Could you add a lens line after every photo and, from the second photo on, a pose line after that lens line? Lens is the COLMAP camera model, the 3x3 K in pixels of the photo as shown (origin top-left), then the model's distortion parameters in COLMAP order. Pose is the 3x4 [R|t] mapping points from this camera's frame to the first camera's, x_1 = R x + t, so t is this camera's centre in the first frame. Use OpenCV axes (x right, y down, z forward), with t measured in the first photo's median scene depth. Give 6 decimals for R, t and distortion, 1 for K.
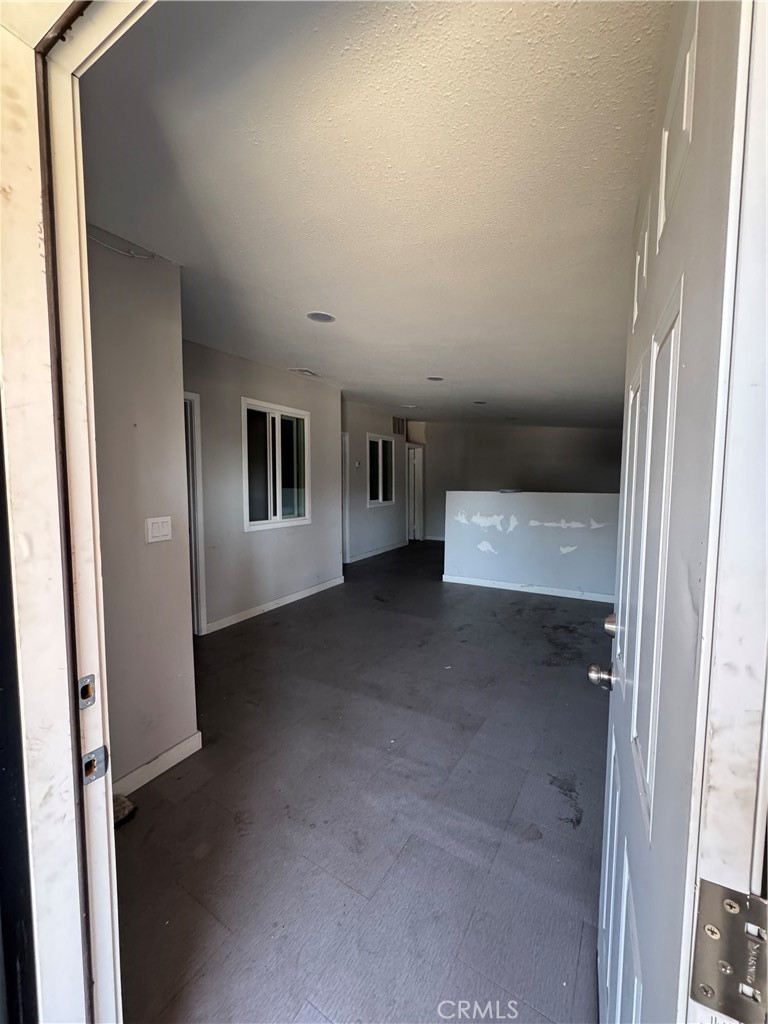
lens RADIAL K [[407.9, 0, 379.7], [0, 407.9, 514.2], [0, 0, 1]] dist [-0.002356, -0.000574]
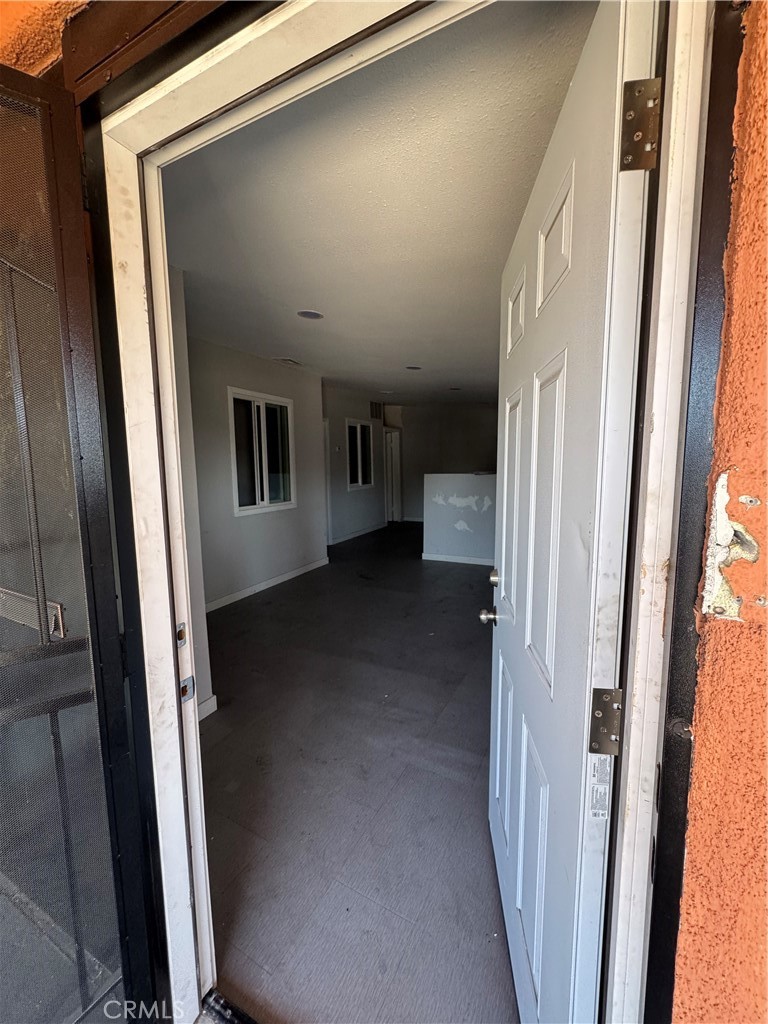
lens RADIAL K [[407.9, 0, 381.6], [0, 407.9, 513.8], [0, 0, 1]] dist [-0.002356, -0.000574]
pose [[0.997621, -0.022626, 0.065122, -0.023789], [0.019890, 0.998905, 0.042351, -0.001188], [-0.066009, -0.040955, 0.996978, -0.063539]]
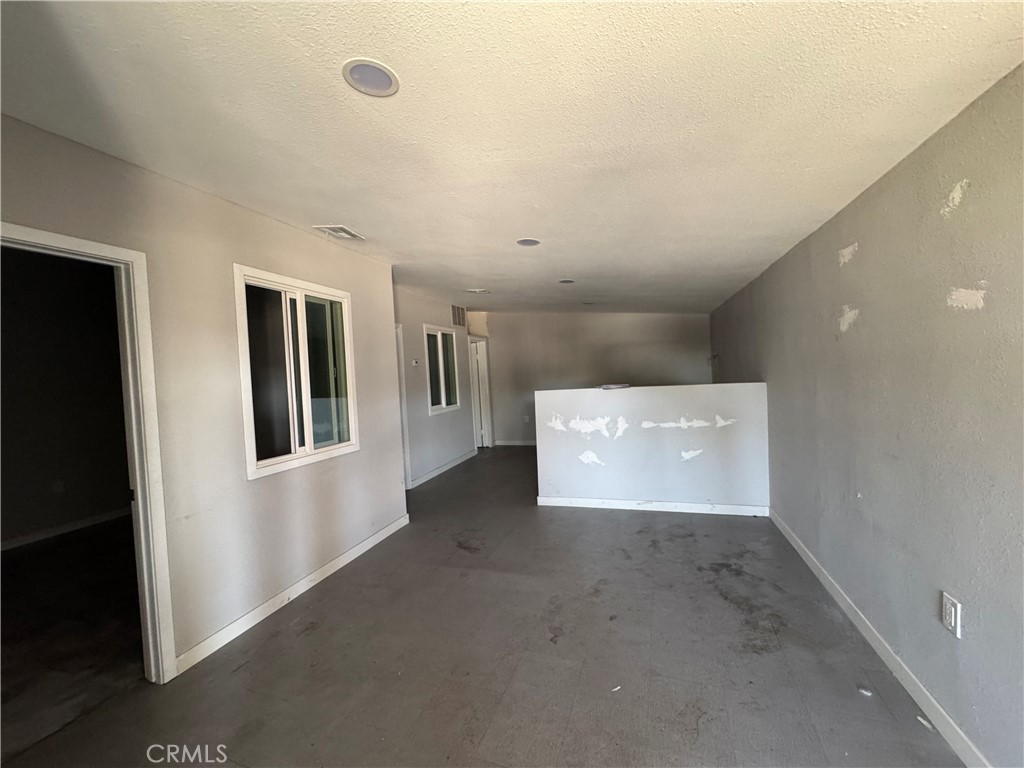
lens RADIAL K [[407.9, 0, 511.6], [0, 407.9, 385.3], [0, 0, 1]] dist [-0.002356, -0.000574]
pose [[0.976605, -0.057528, 0.207202, -0.061570], [0.069905, 0.996149, -0.052914, -0.038615], [-0.203360, 0.066161, 0.976866, 0.305288]]
